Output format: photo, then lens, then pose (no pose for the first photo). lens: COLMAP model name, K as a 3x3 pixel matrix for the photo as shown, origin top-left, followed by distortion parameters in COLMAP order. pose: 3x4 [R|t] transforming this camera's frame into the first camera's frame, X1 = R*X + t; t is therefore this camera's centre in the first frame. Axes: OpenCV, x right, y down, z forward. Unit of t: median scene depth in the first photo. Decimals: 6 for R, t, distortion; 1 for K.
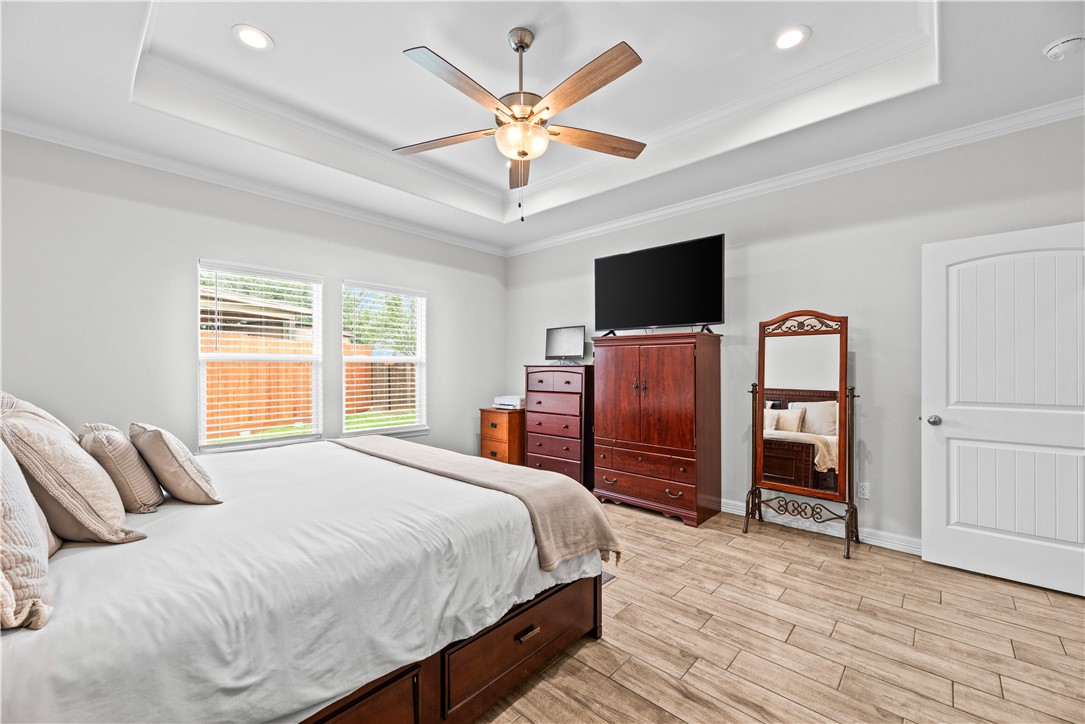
lens RADIAL K [[444.4, 0, 538.6], [0, 444.4, 367.5], [0, 0, 1]] dist [0.004828, -0.001639]
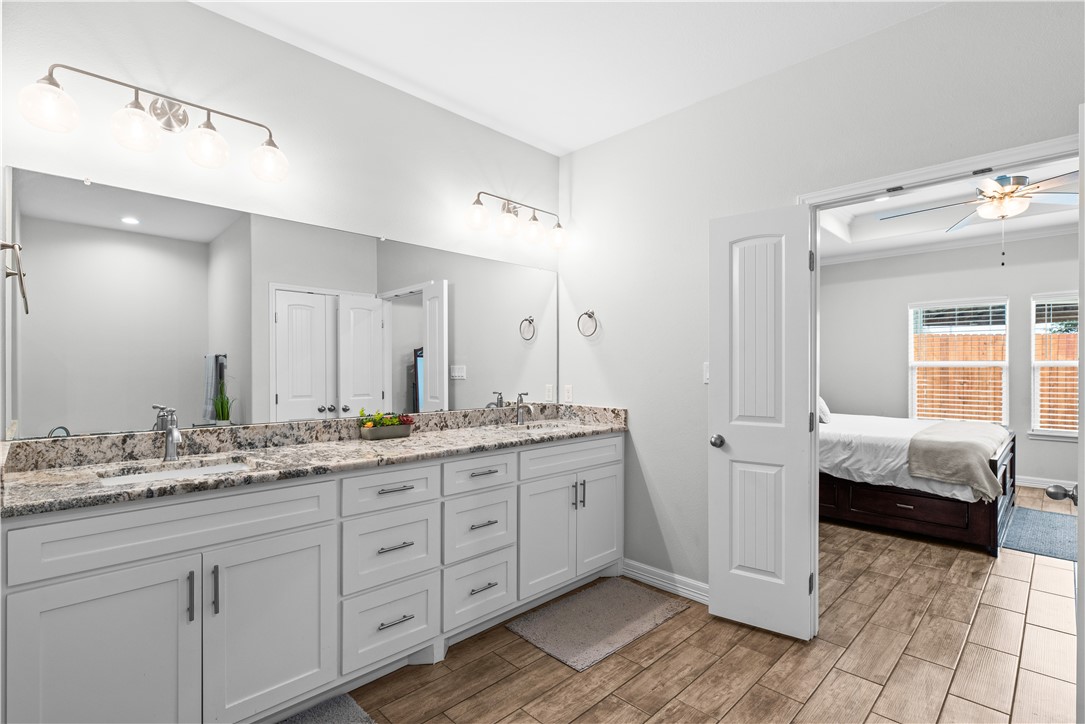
lens RADIAL K [[506.9, 0, 545.8], [0, 506.9, 367.7], [0, 0, 1]] dist [0.004632, -0.001756]
pose [[-0.041387, 0.002407, -0.999140, 2.091755], [-0.004590, 0.999986, 0.002600, -0.014657], [0.999133, 0.004694, -0.041376, -0.460873]]
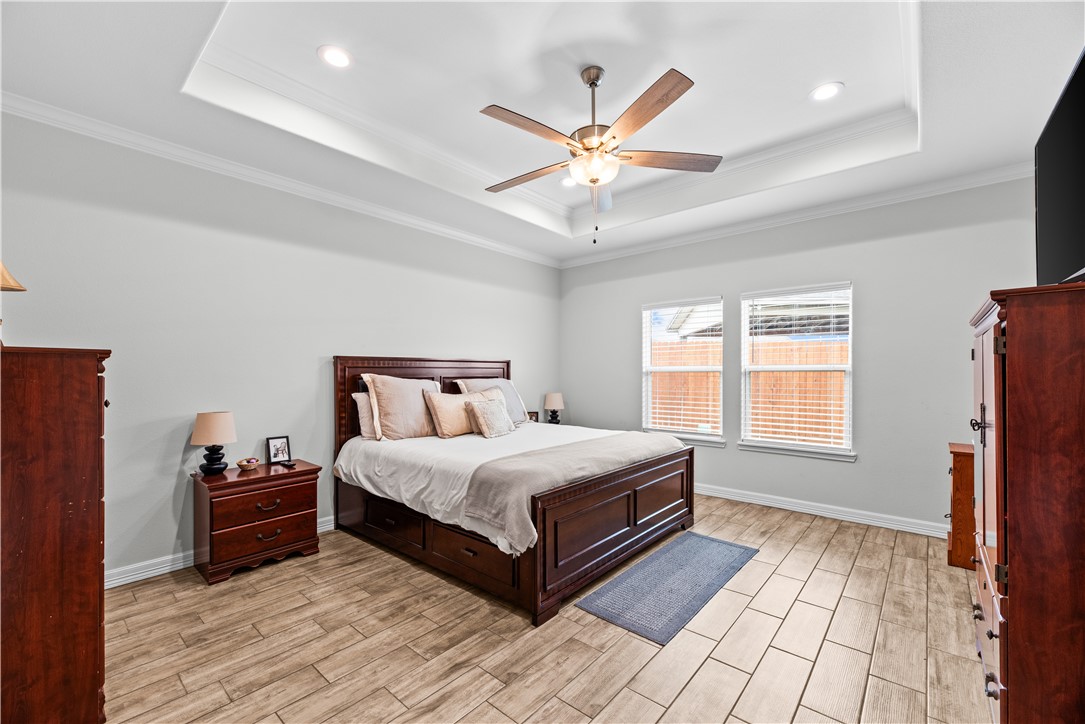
lens RADIAL K [[444.4, 0, 532.1], [0, 444.4, 371.1], [0, 0, 1]] dist [0.004828, -0.001639]
pose [[0.020162, 0.002069, -0.999795, 1.382976], [-0.002582, 0.999995, 0.002018, -0.029666], [0.999793, 0.002540, 0.020167, 1.083345]]
